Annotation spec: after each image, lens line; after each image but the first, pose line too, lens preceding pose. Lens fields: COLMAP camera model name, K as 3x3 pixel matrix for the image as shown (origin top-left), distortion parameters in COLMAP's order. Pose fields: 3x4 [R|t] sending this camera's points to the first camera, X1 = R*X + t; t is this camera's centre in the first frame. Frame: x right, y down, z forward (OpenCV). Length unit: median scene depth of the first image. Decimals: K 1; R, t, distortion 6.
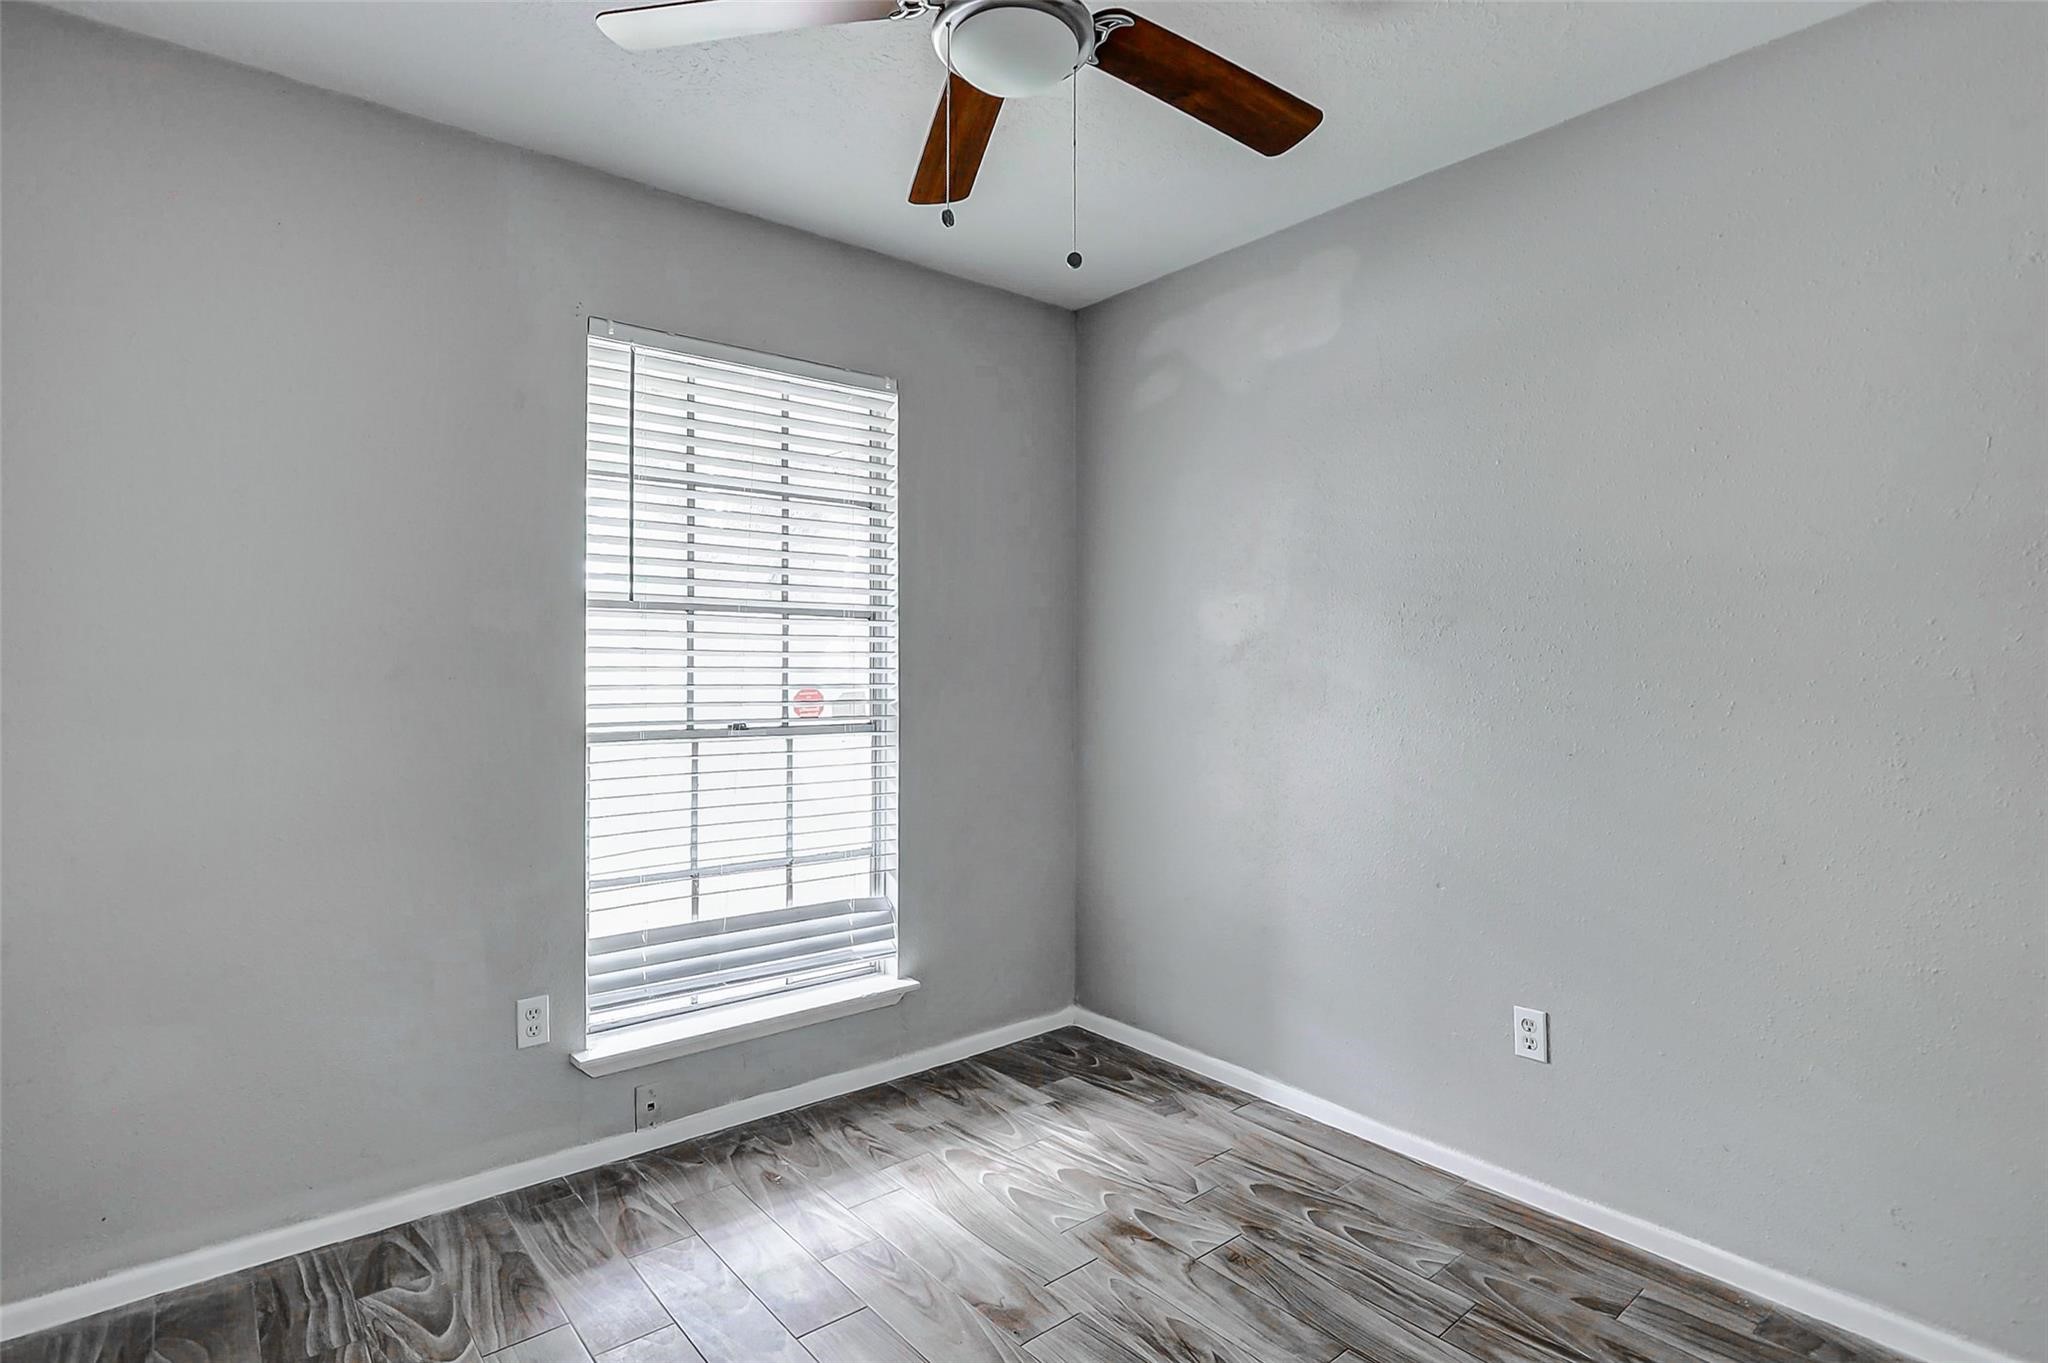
lens RADIAL K [[1013.8, 0, 1030.3], [0, 1013.8, 659.6], [0, 0, 1]] dist [-0.006459, -0.000419]
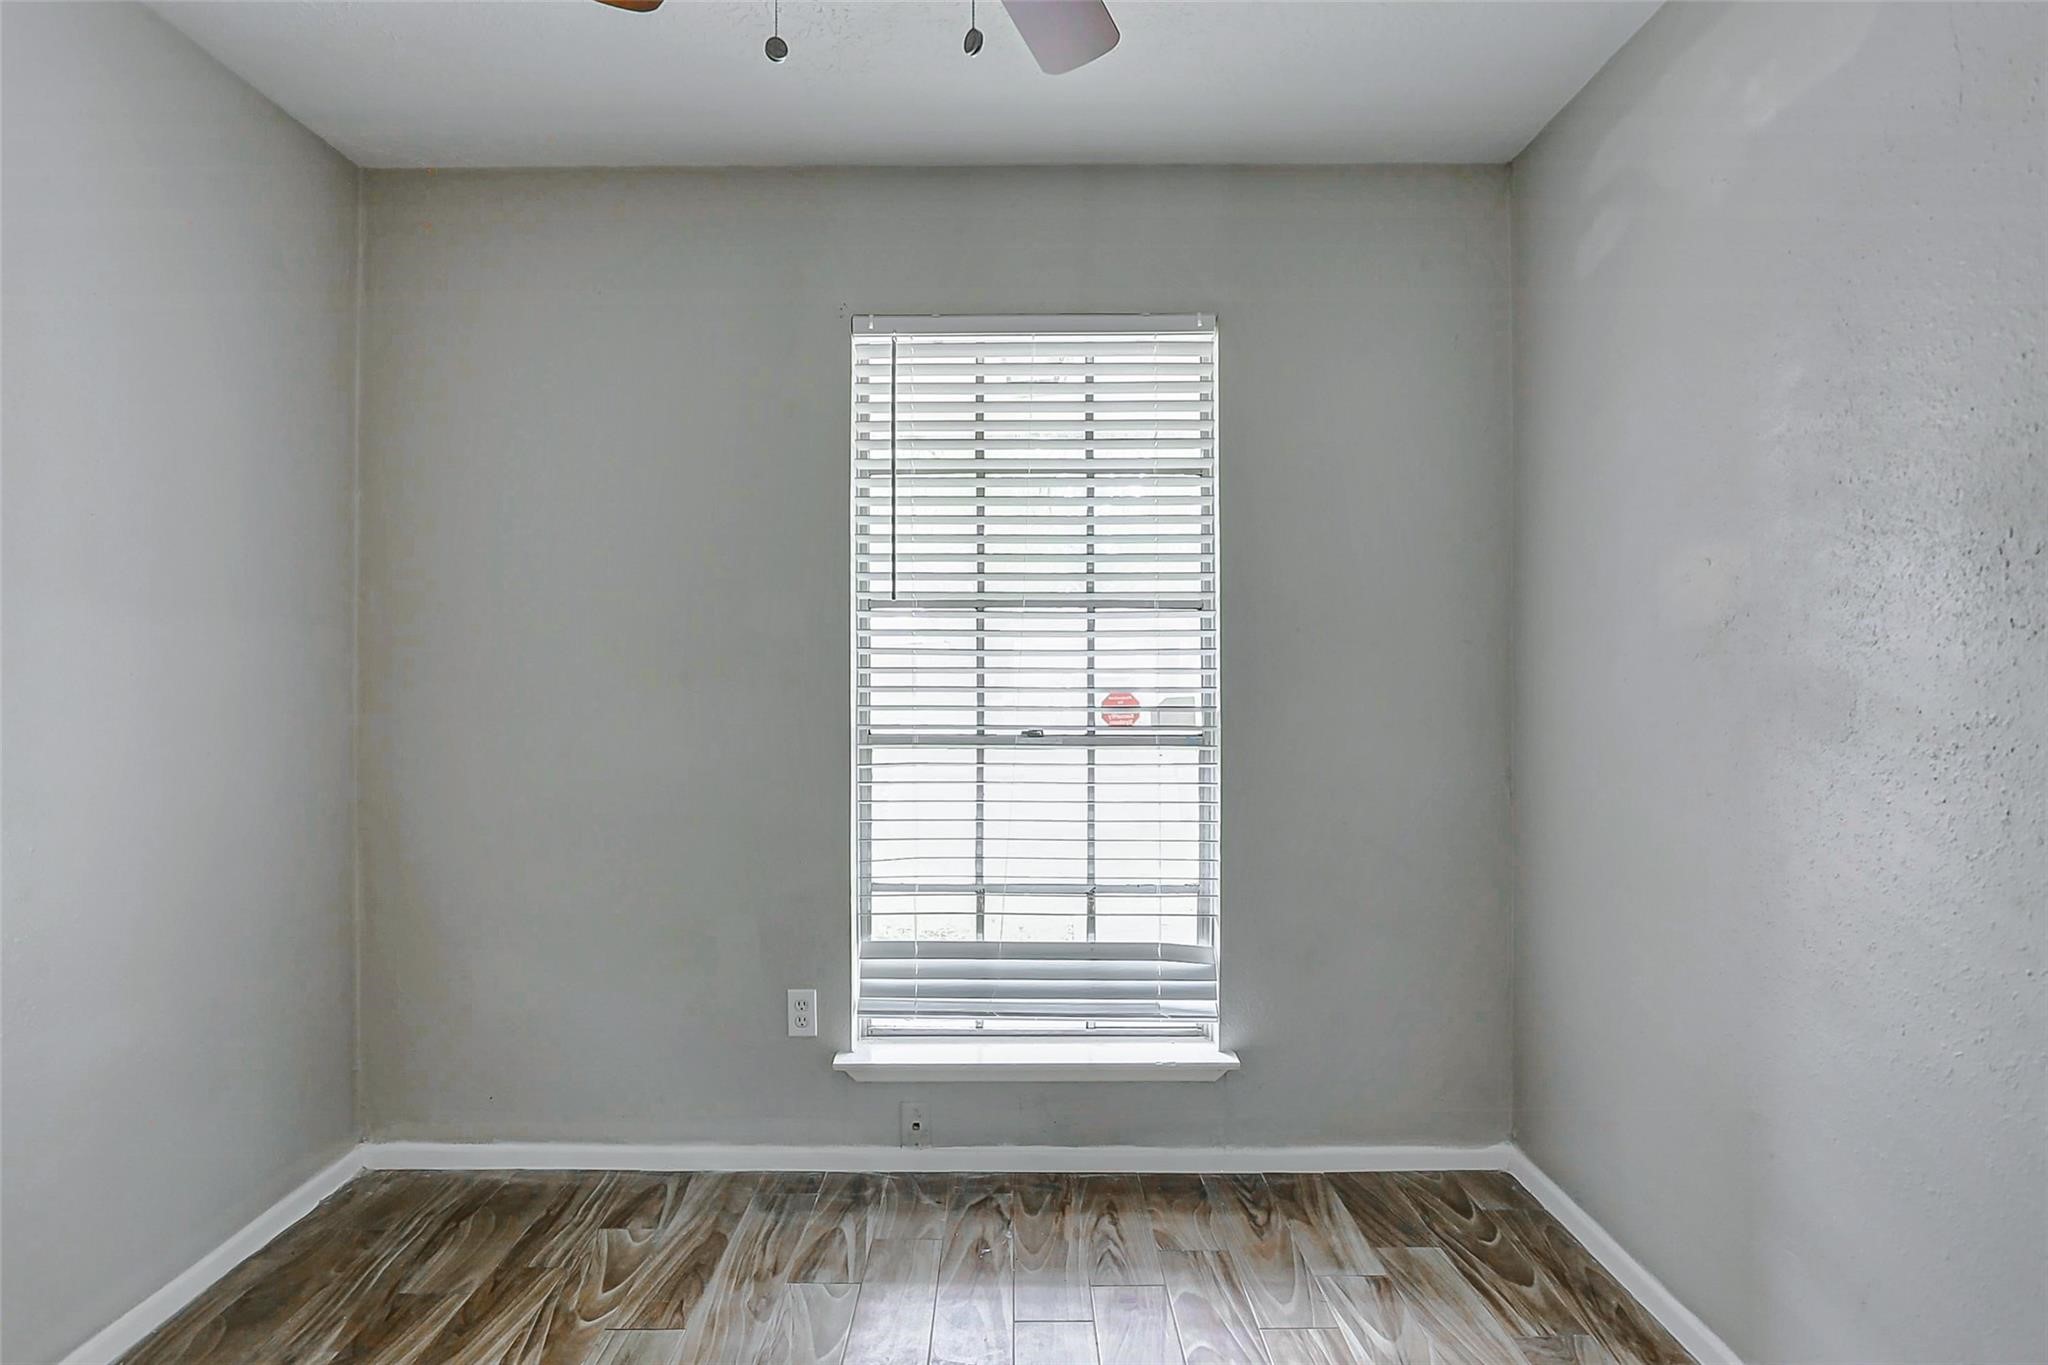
lens RADIAL K [[996.0, 0, 1014.9], [0, 996.0, 669.3], [0, 0, 1]] dist [-0.016824, 0.004881]
pose [[0.769168, -0.002957, -0.639040, 0.268677], [0.008024, 0.999955, 0.005031, 0.003848], [0.638997, -0.008998, 0.769157, 0.302801]]
